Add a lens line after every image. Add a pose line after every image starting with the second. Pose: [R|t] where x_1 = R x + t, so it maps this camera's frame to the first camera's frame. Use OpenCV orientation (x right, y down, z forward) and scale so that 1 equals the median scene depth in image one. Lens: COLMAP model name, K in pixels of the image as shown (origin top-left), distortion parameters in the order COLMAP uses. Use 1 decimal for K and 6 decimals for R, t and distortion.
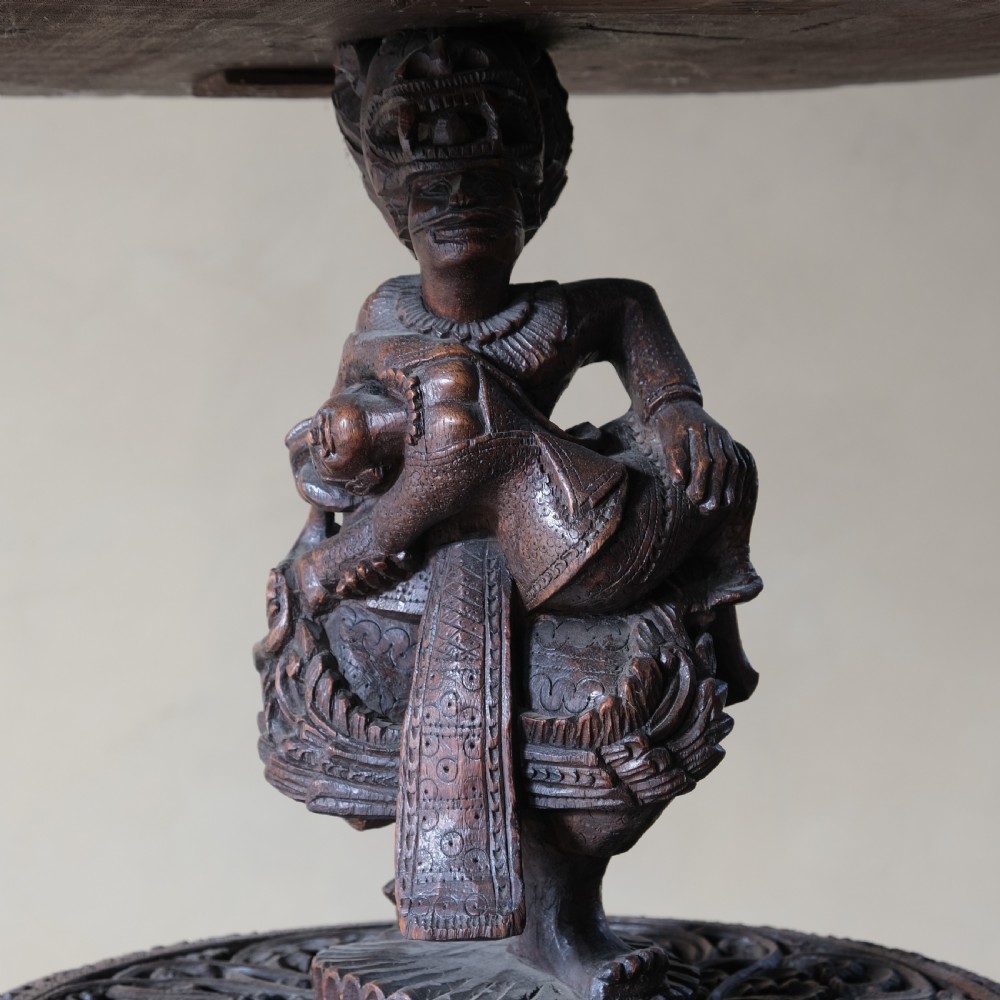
lens RADIAL K [[3067.6, 0, 498.8], [0, 3067.6, 500.9], [0, 0, 1]] dist [-0.146465, 0.000000]
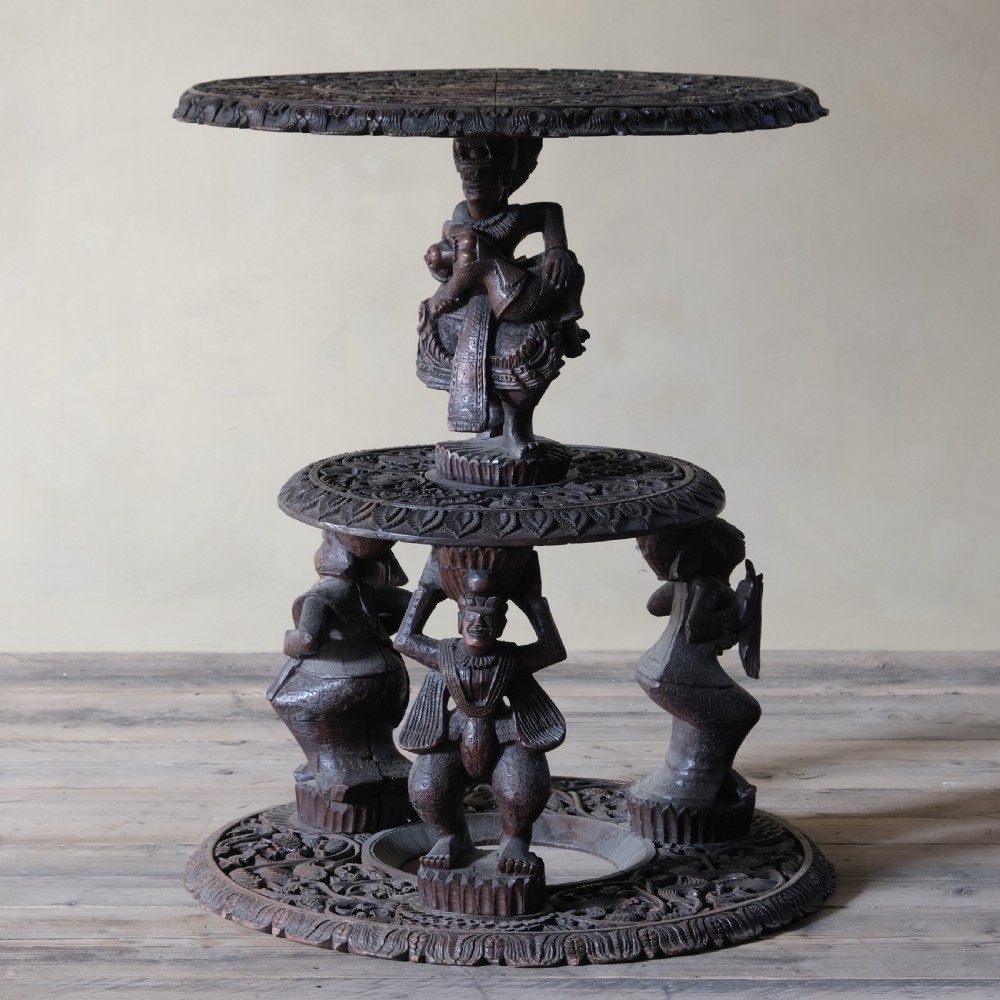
lens RADIAL K [[3908.4, 0, 496.0], [0, 3908.4, 500.7], [0, 0, 1]] dist [-0.229239, 0.000000]
pose [[0.966244, 0.058518, -0.250895, 0.950936], [-0.035251, 0.994733, 0.096252, -0.151133], [0.255206, -0.084158, 0.963217, -2.584236]]
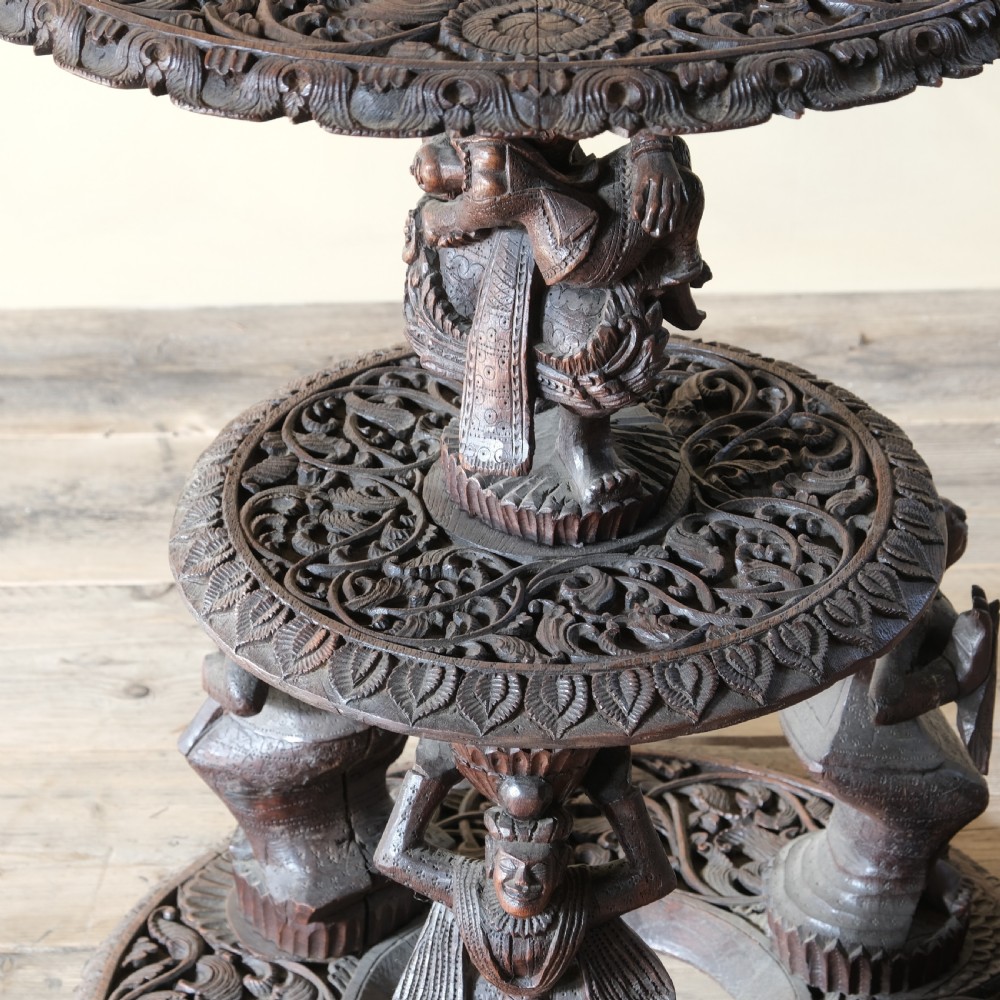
lens RADIAL K [[3599.6, 0, 508.7], [0, 3599.6, 502.7], [0, 0, 1]] dist [0.009612, 0.000000]
pose [[0.965798, 0.124330, -0.227546, 0.435384], [-0.015703, 0.903983, 0.427280, -0.665076], [0.258822, -0.409092, 0.875017, -0.696208]]
